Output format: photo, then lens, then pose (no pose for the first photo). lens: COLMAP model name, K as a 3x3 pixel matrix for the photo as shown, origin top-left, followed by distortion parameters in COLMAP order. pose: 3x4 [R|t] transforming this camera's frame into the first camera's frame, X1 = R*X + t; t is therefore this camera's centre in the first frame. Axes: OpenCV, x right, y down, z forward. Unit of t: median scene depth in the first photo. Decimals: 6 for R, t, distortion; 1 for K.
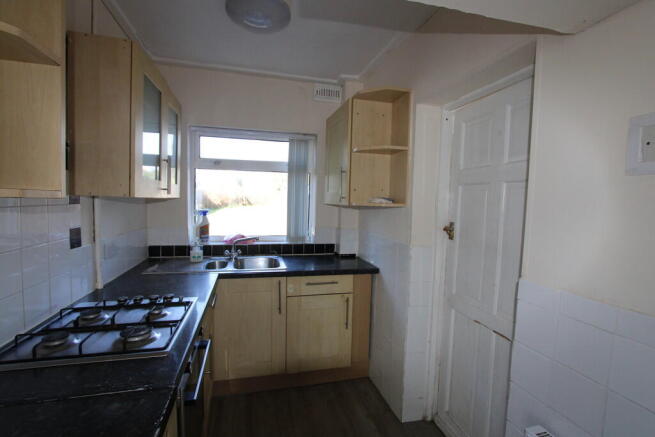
lens RADIAL K [[308.9, 0, 326.3], [0, 308.9, 217.9], [0, 0, 1]] dist [-0.015319, 0.003747]
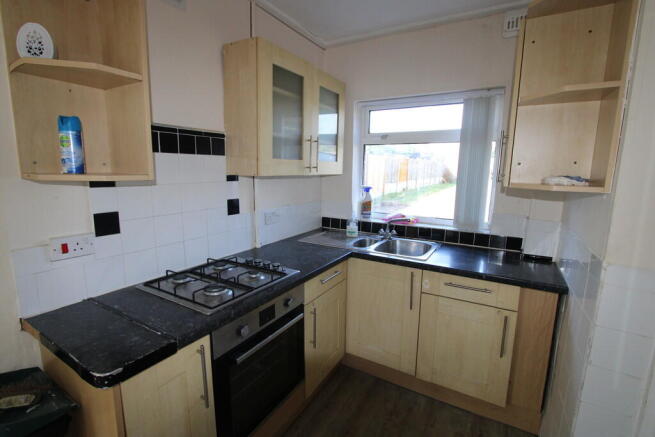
lens RADIAL K [[308.9, 0, 326.1], [0, 308.9, 217.7], [0, 0, 1]] dist [-0.015319, 0.003747]
pose [[0.708632, 0.098555, -0.698661, 0.223603], [-0.038340, 0.994112, 0.101345, -0.021360], [0.704535, -0.045030, 0.708239, 0.193868]]
